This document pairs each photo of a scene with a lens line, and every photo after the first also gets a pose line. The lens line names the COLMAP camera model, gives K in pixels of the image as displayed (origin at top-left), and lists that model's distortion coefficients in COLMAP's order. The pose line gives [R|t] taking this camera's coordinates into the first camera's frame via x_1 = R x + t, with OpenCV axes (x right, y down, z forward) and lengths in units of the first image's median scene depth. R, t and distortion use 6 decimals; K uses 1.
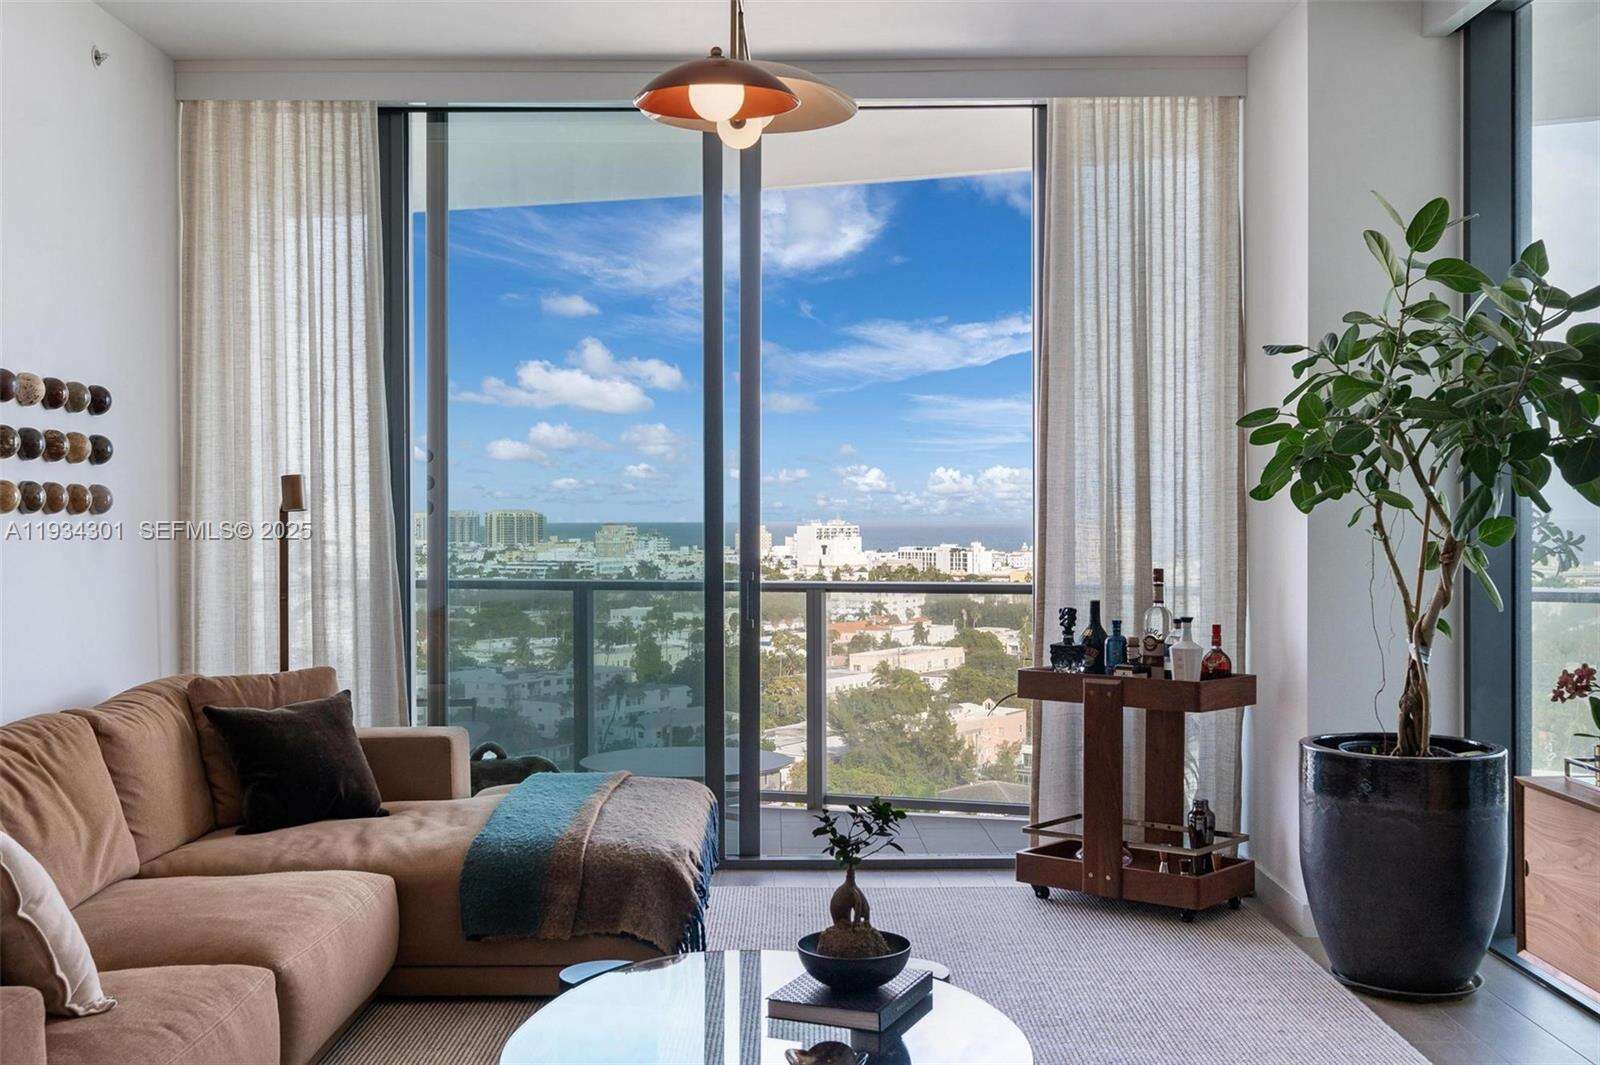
lens RADIAL K [[1641.6, 0, 800.0], [0, 1641.6, 532.5], [0, 0, 1]] dist [0.011461, 0.008995]
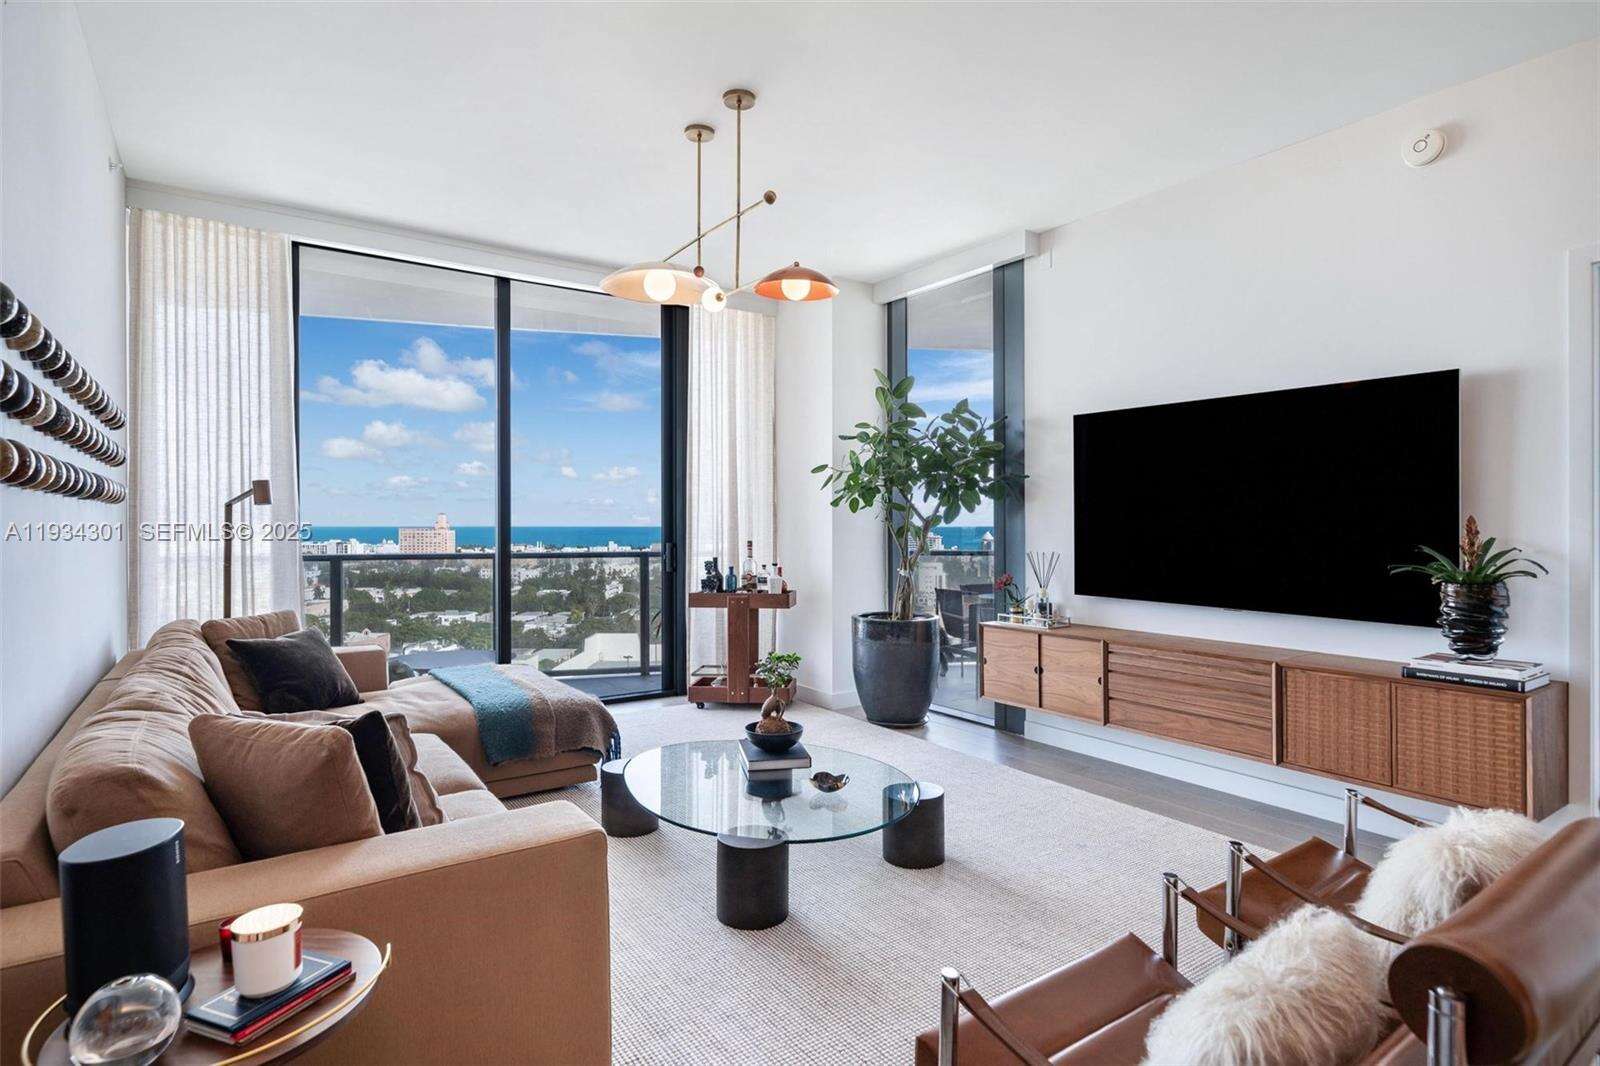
lens RADIAL K [[842.8, 0, 807.4], [0, 842.8, 513.8], [0, 0, 1]] dist [-0.021873, 0.000011]
pose [[0.817795, 0.009763, 0.575427, -0.375889], [0.003165, 0.999765, -0.021462, 0.013190], [-0.575502, 0.019373, 0.817571, 0.114411]]
